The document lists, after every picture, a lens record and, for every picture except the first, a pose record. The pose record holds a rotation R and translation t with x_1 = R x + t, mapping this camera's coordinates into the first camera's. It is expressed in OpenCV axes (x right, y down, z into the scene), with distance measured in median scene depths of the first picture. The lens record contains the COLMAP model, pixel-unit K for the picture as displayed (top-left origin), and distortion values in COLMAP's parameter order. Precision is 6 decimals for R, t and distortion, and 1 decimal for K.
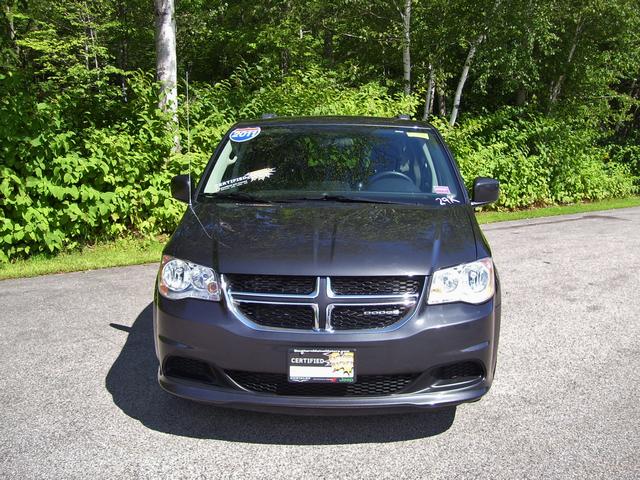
lens RADIAL K [[669.1, 0, 320.0], [0, 669.1, 240.0], [0, 0, 1]] dist [-0.315370, 0.359629]
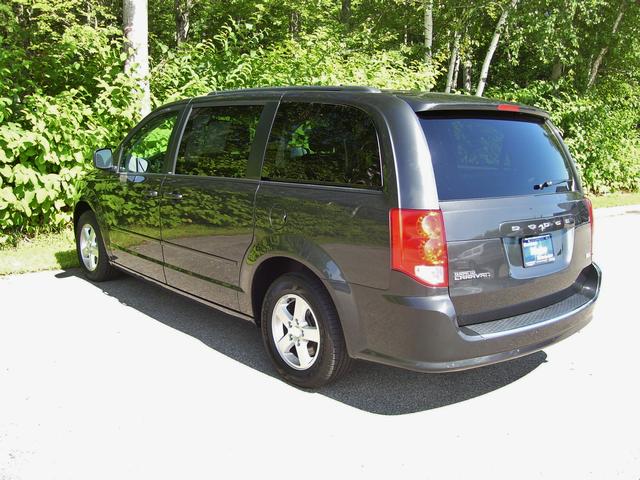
lens RADIAL K [[669.1, 0, 320.0], [0, 669.1, 240.0], [0, 0, 1]] dist [-0.315370, 0.359629]
pose [[0.999046, 0.032984, -0.028616, 0.024536], [-0.031686, 0.998498, 0.044689, -0.024290], [0.030047, -0.043740, 0.998591, 0.132303]]
